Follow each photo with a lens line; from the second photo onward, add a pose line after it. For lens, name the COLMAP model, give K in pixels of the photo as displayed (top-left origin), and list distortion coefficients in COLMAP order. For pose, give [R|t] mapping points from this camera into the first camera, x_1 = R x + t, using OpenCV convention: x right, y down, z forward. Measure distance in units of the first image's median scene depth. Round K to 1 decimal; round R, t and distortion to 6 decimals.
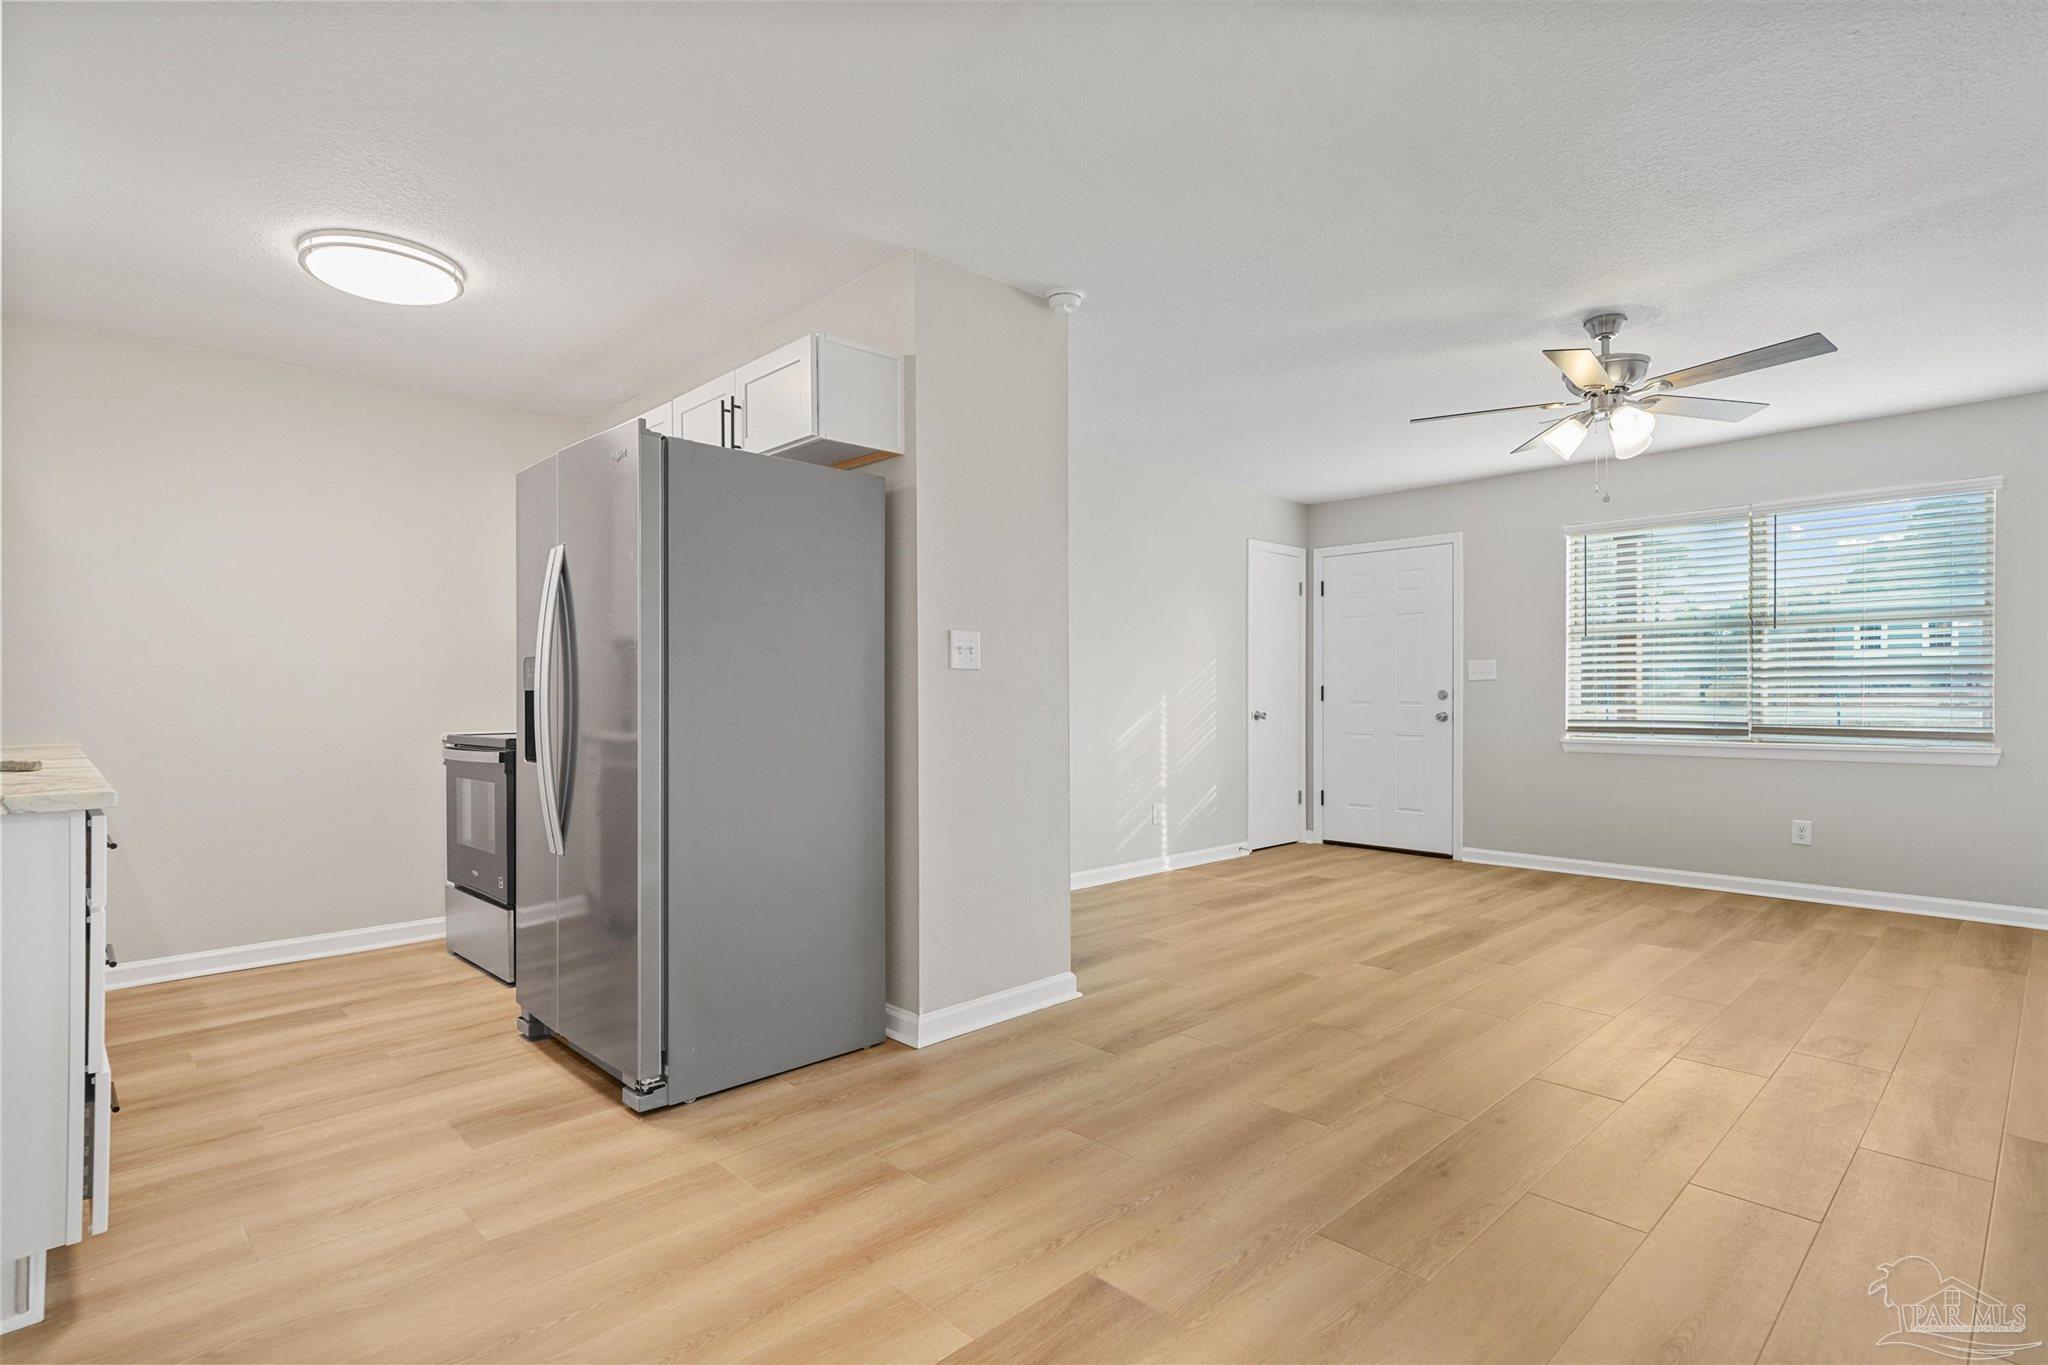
lens RADIAL K [[1011.0, 0, 1003.9], [0, 1011.0, 695.4], [0, 0, 1]] dist [0.005679, 0.004711]
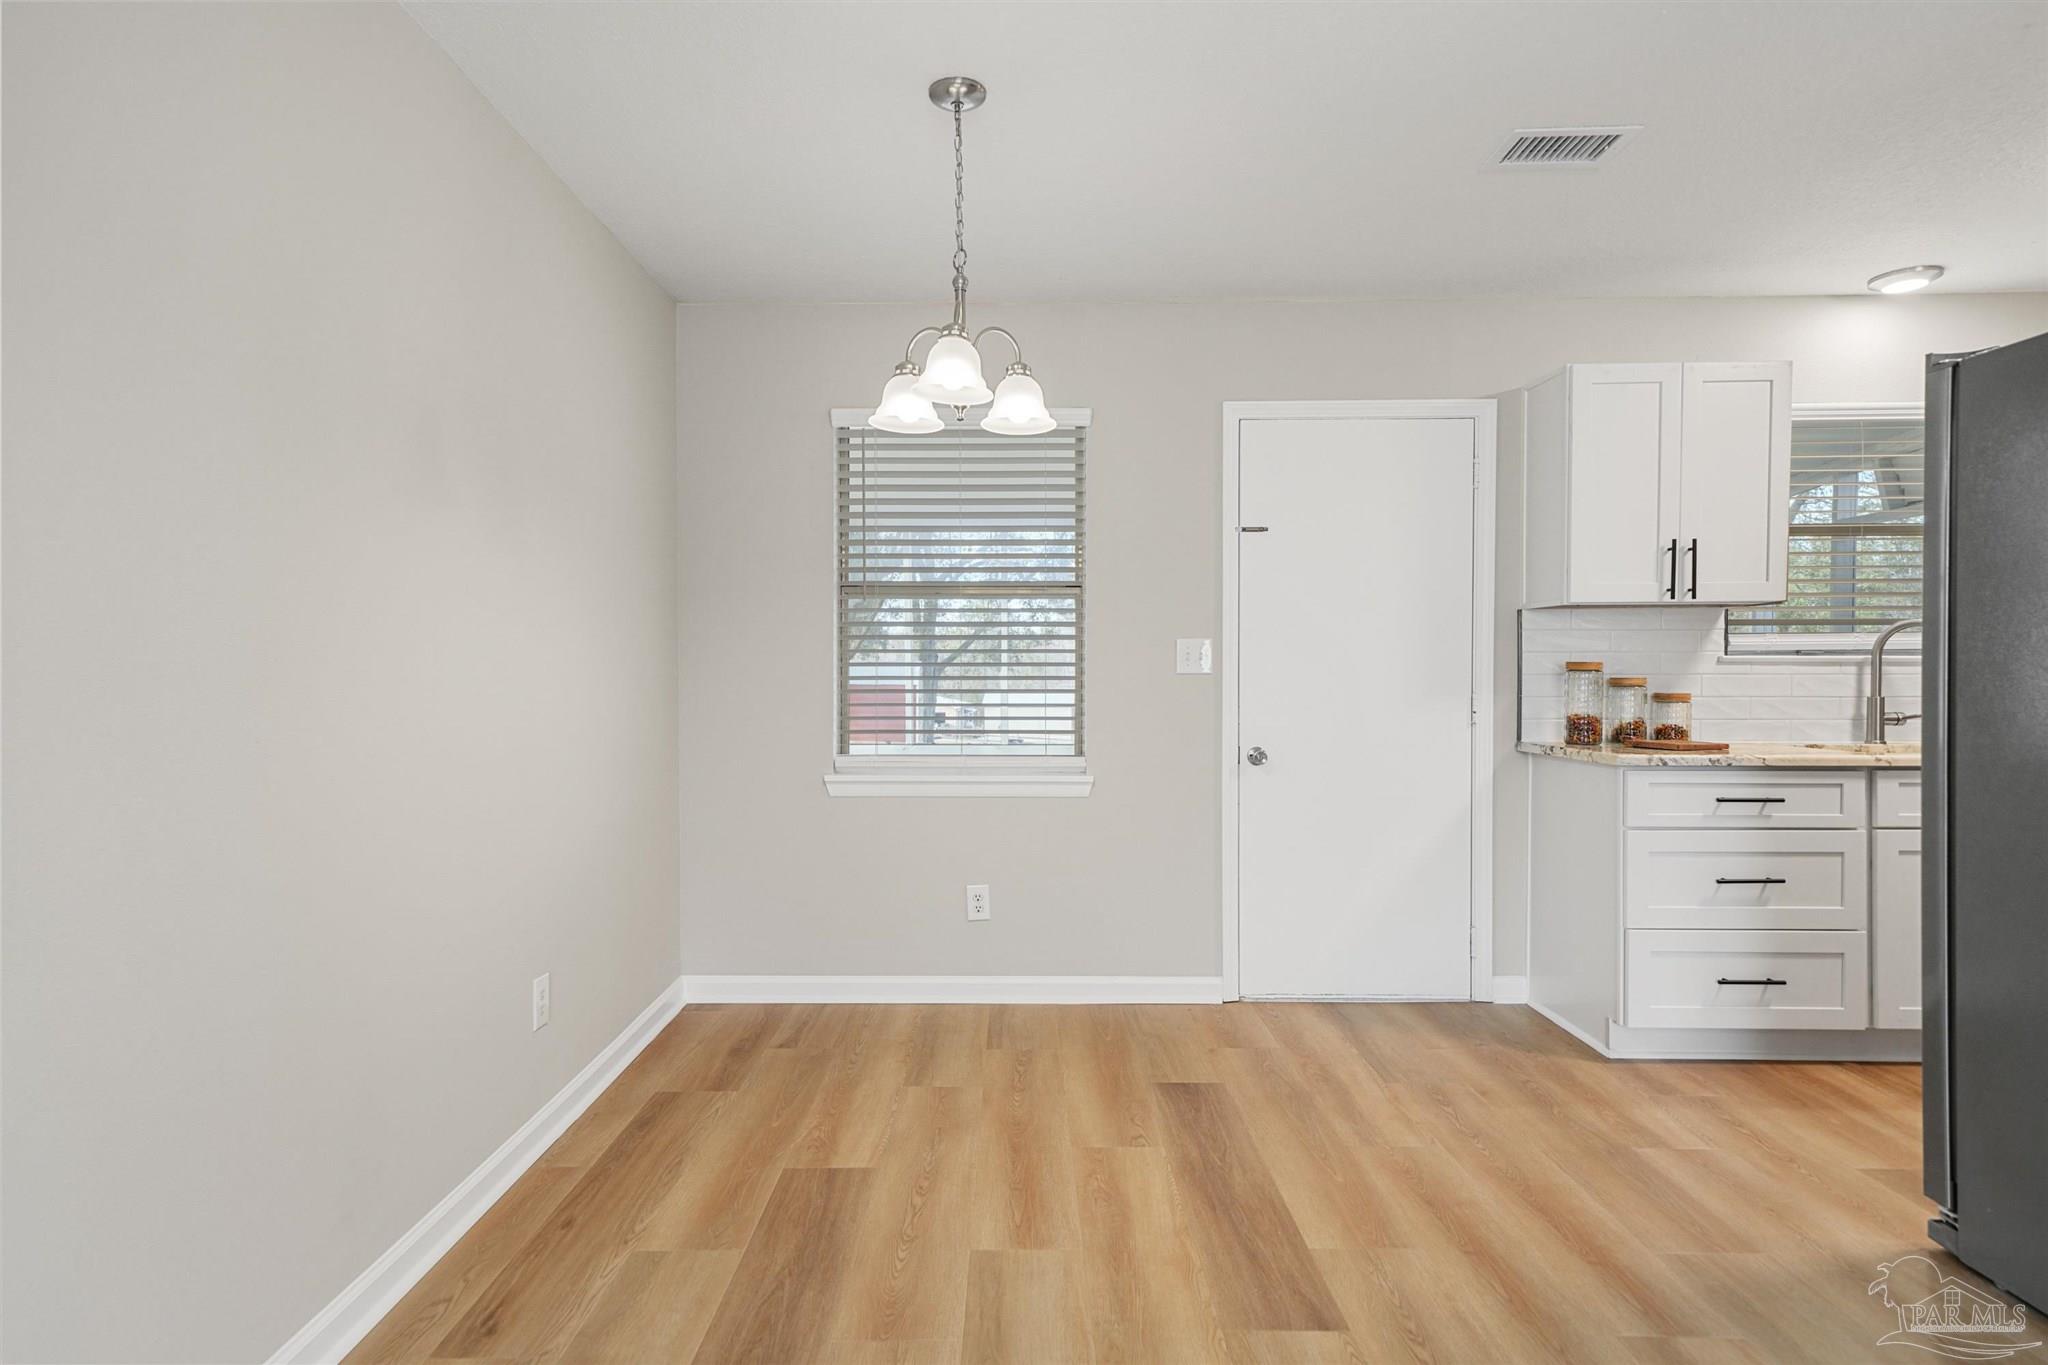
lens RADIAL K [[1111.6, 0, 1028.8], [0, 1111.6, 690.2], [0, 0, 1]] dist [0.021060, 0.000900]
pose [[-0.682034, 0.016890, -0.731126, 0.362951], [0.002820, 0.999787, 0.020465, -0.016878], [0.731315, 0.011896, -0.681936, 0.519693]]
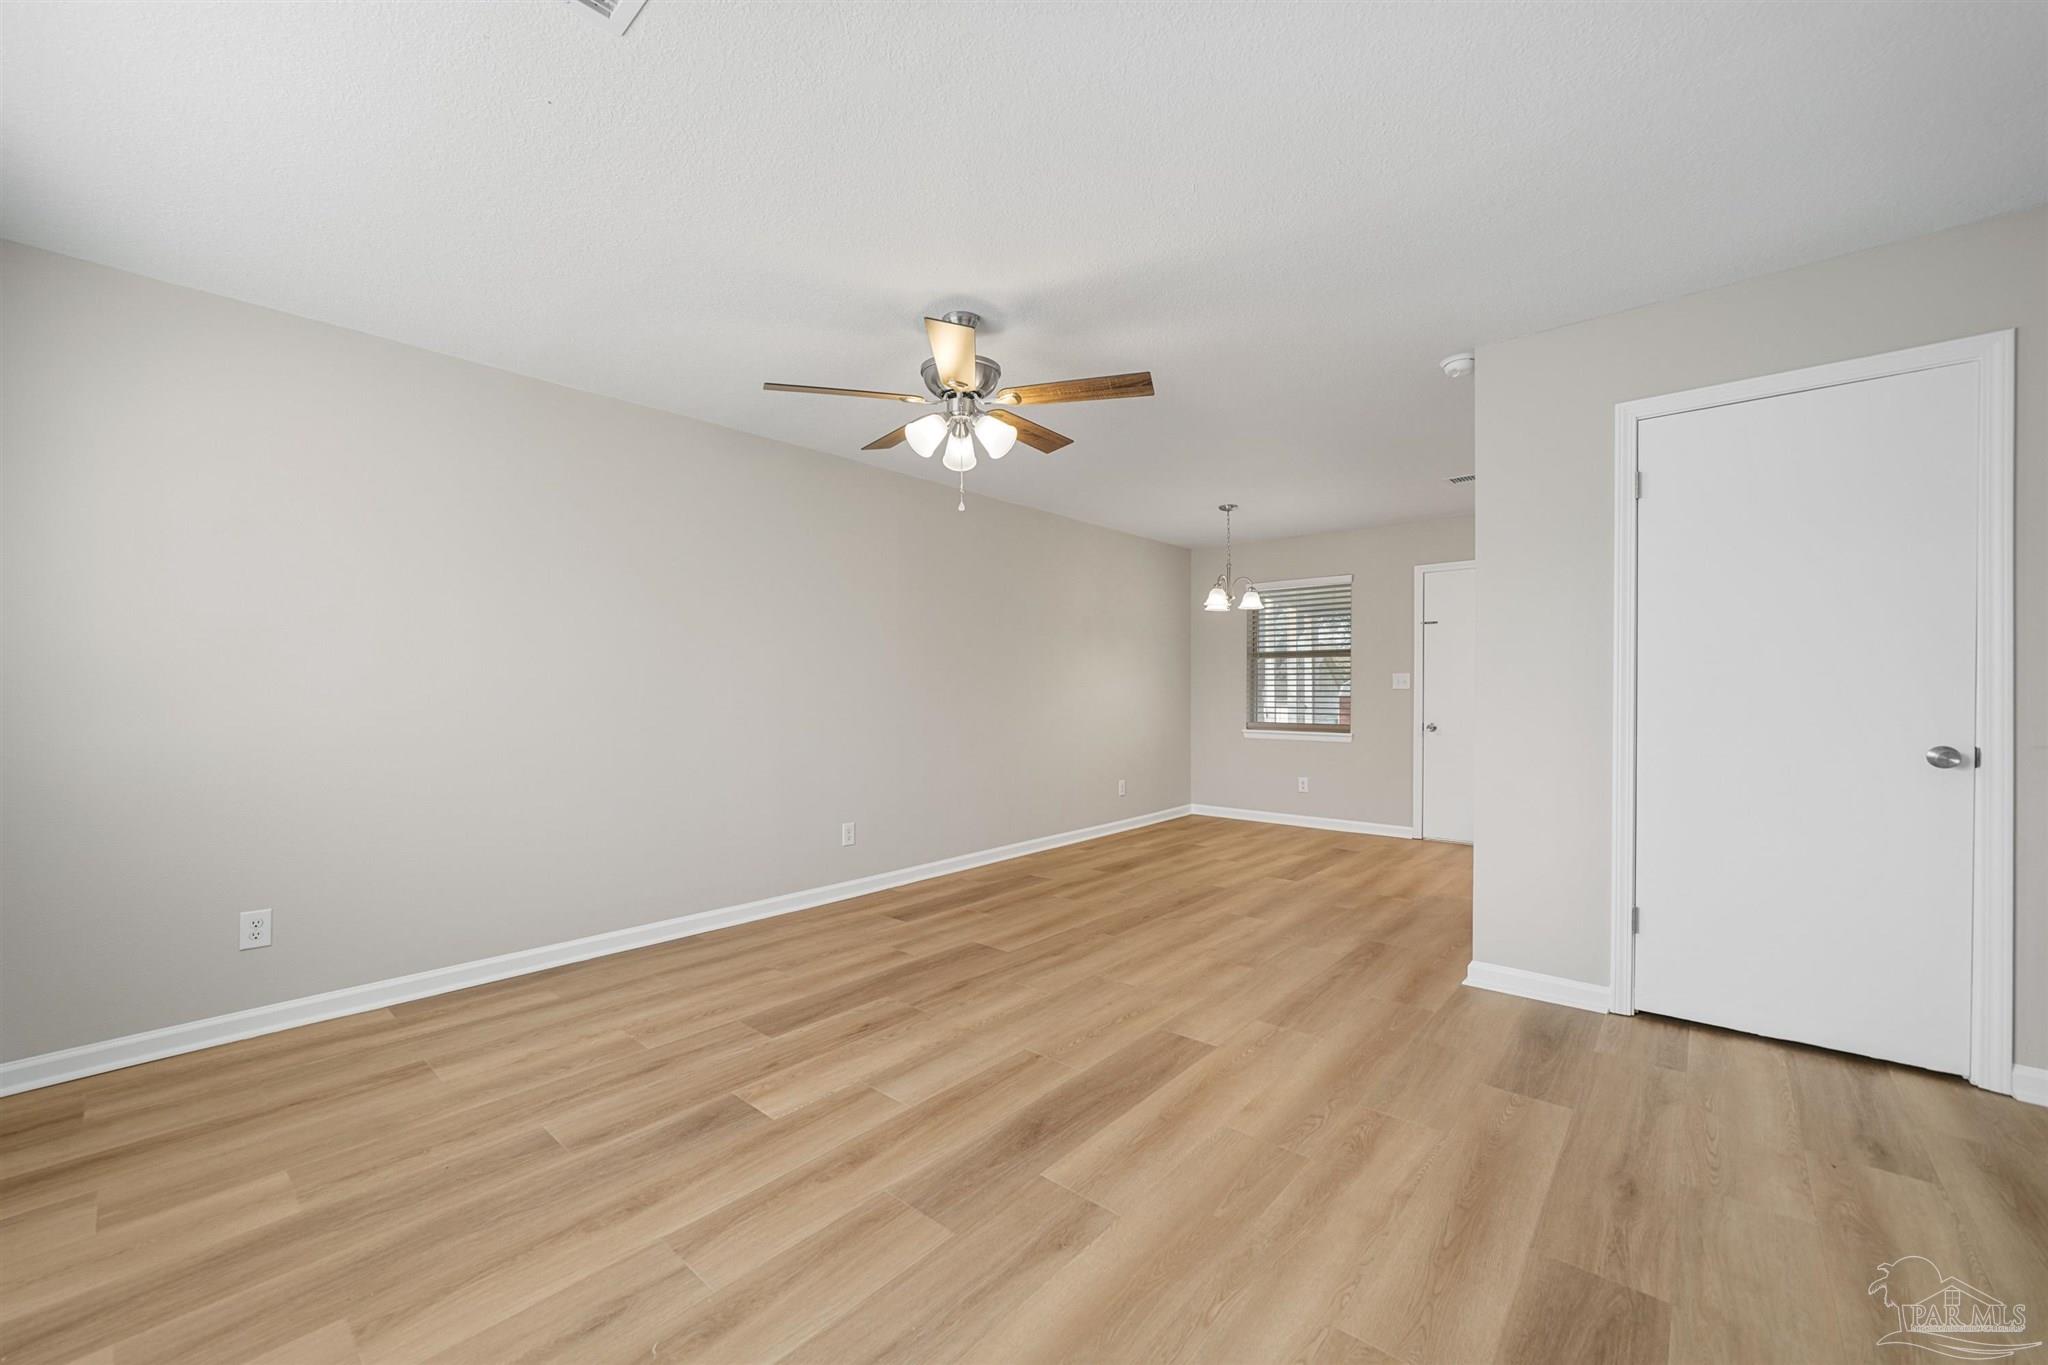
lens RADIAL K [[794.9, 0, 999.8], [0, 794.9, 698.5], [0, 0, 1]] dist [-0.008299, 0.000702]
pose [[-0.997157, 0.006241, -0.075092, 0.421300], [0.005406, 0.999921, 0.011326, -0.015011], [0.075157, 0.010888, -0.997112, 1.198419]]
